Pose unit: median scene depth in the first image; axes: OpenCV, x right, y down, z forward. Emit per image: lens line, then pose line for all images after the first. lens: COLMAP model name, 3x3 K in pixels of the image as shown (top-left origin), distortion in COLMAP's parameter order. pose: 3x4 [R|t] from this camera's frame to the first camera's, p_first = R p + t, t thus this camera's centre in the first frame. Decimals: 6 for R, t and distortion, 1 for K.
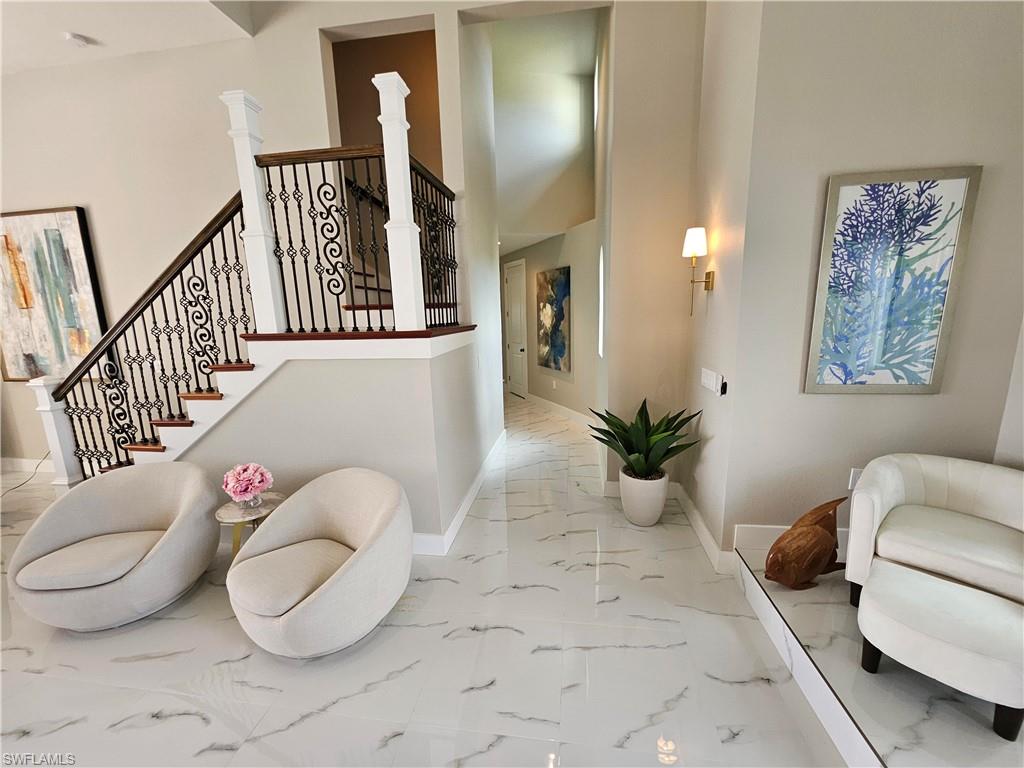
lens RADIAL K [[400.6, 0, 507.8], [0, 400.6, 382.7], [0, 0, 1]] dist [-0.000594, -0.000537]
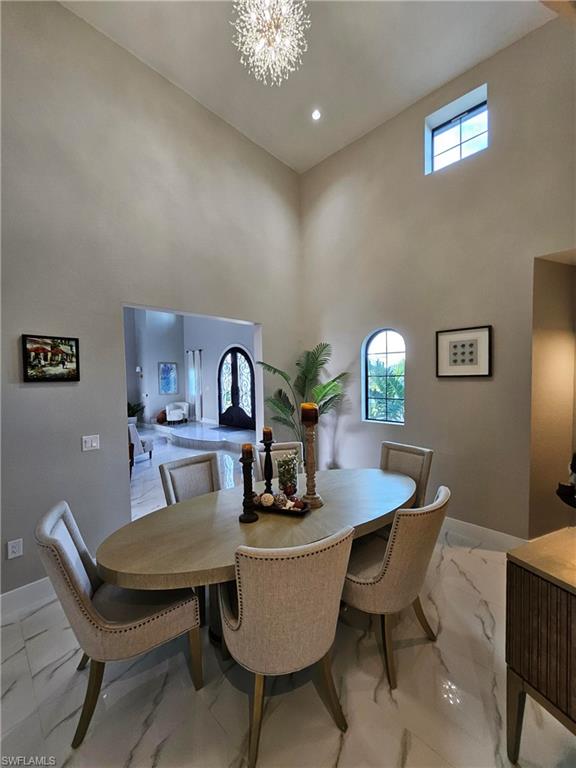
lens RADIAL K [[300.4, 0, 289.0], [0, 300.4, 382.8], [0, 0, 1]] dist [-0.000594, -0.000537]
pose [[0.562926, -0.011714, 0.826424, -1.165742], [0.148332, 0.985097, -0.087075, 0.320565], [-0.813088, 0.171602, 0.556274, -1.919358]]
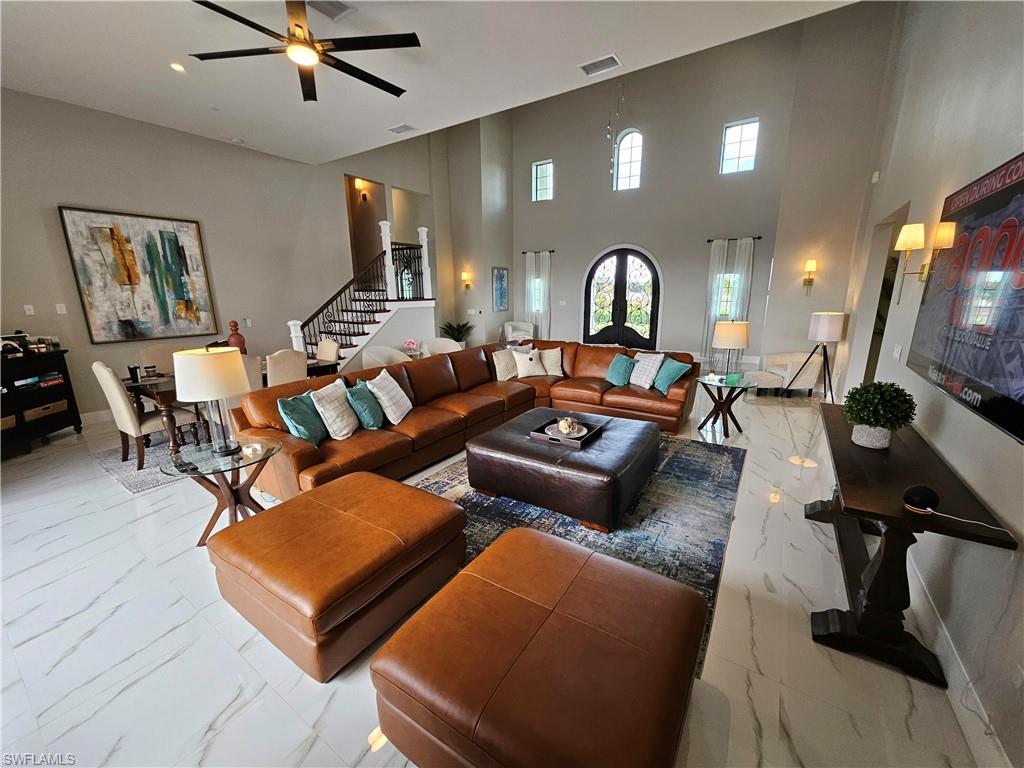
lens RADIAL K [[400.6, 0, 519.0], [0, 400.6, 383.8], [0, 0, 1]] dist [-0.000594, -0.000537]
pose [[0.432738, -0.180948, 0.883173, -1.980844], [0.154447, 0.980047, 0.125120, 0.179659], [-0.888191, 0.082259, 0.452051, -0.764219]]
